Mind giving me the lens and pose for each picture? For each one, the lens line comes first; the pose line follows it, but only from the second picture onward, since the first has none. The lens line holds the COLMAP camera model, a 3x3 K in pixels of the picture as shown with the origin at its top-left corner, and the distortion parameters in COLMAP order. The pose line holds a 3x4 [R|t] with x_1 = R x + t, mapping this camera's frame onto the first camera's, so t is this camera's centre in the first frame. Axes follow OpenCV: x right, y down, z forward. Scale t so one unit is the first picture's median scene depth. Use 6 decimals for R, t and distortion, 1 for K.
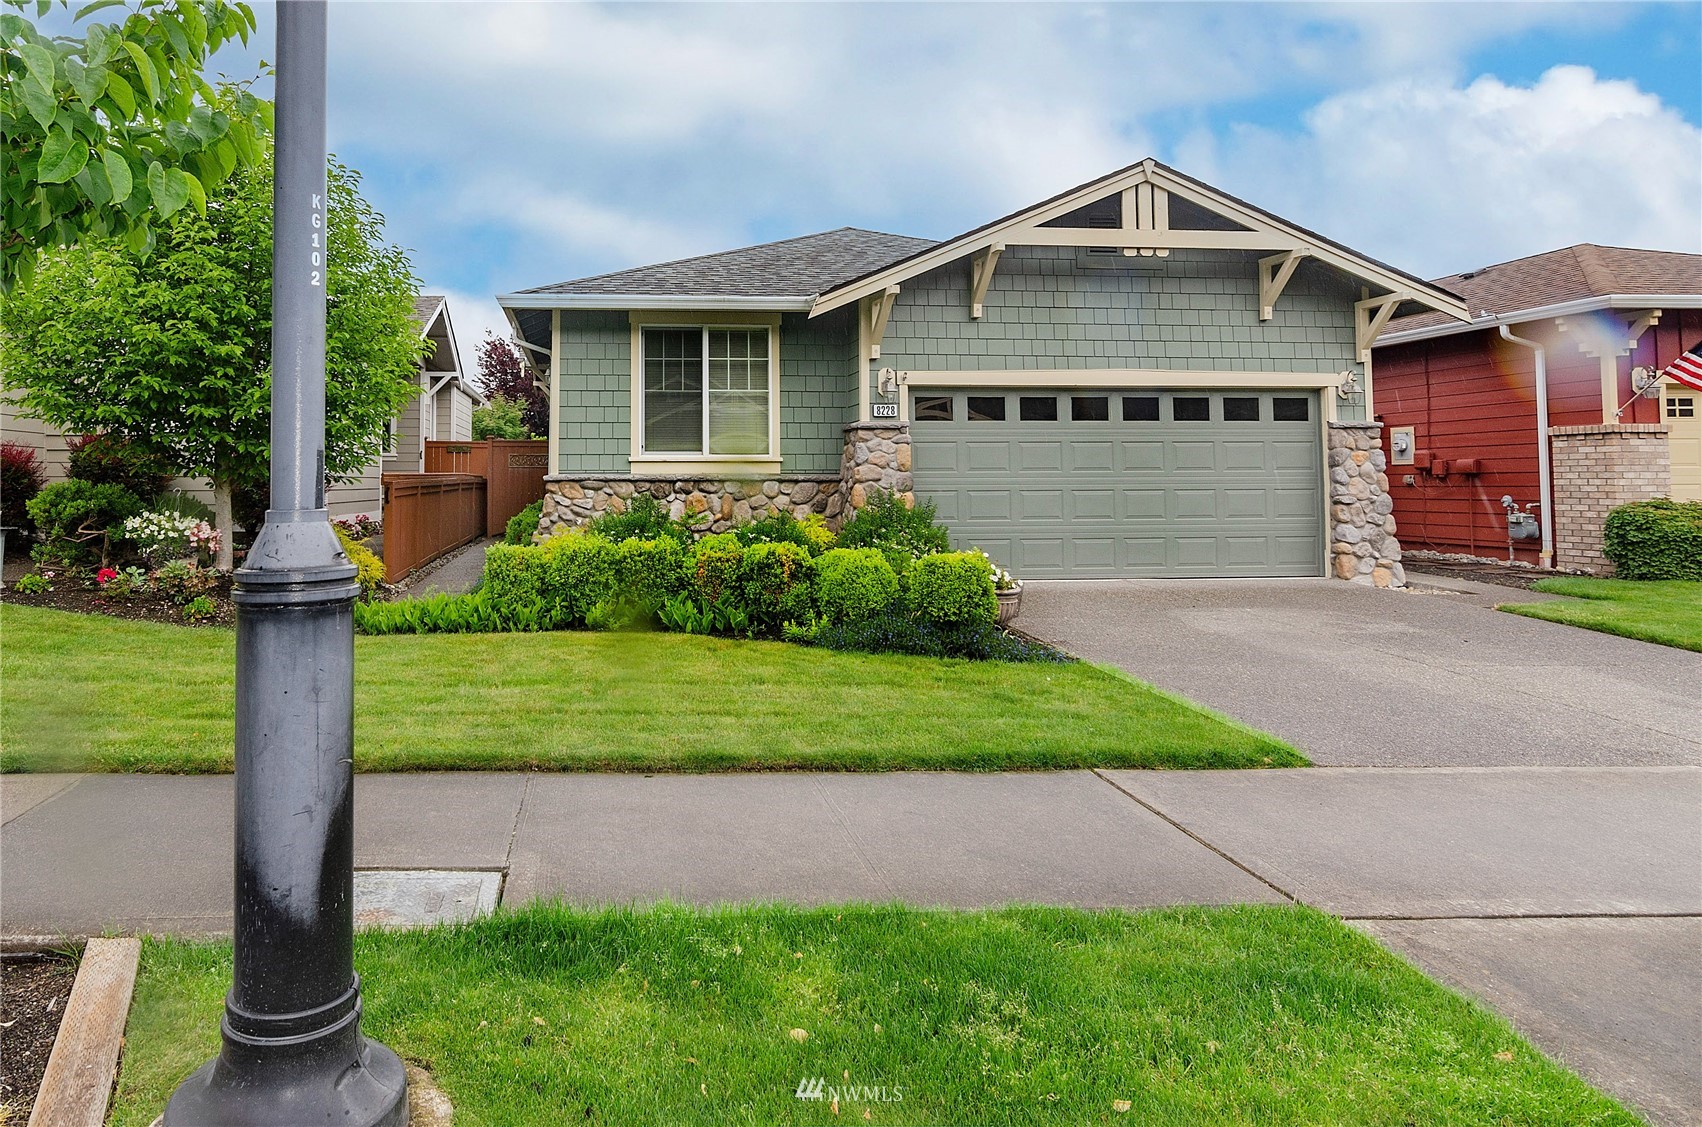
lens RADIAL K [[828.6, 0, 870.5], [0, 828.6, 527.7], [0, 0, 1]] dist [0.000924, 0.000210]
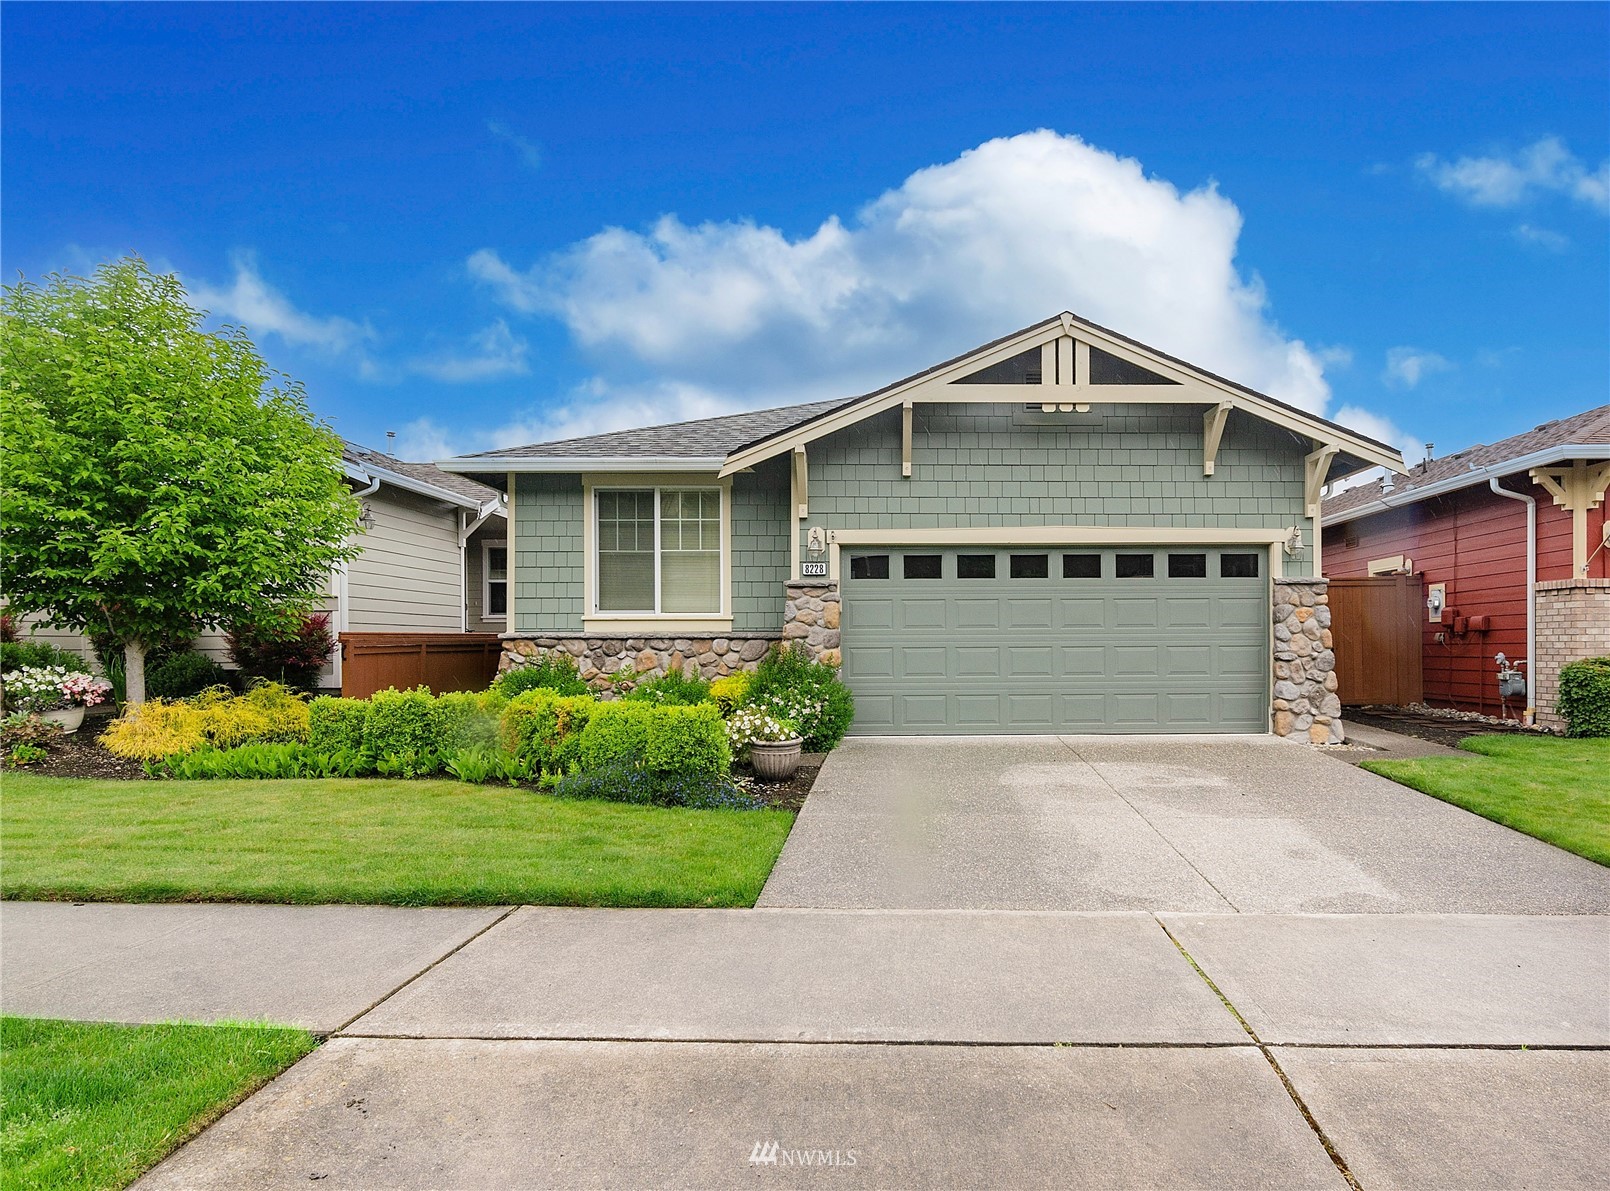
lens RADIAL K [[806.3, 0, 856.6], [0, 806.3, 720.8], [0, 0, 1]] dist [0.001494, -0.000682]
pose [[0.998835, 0.002998, -0.048158, 0.103549], [-0.000882, 0.999036, 0.043893, 0.001705], [0.048243, -0.043799, 0.997875, 0.001323]]
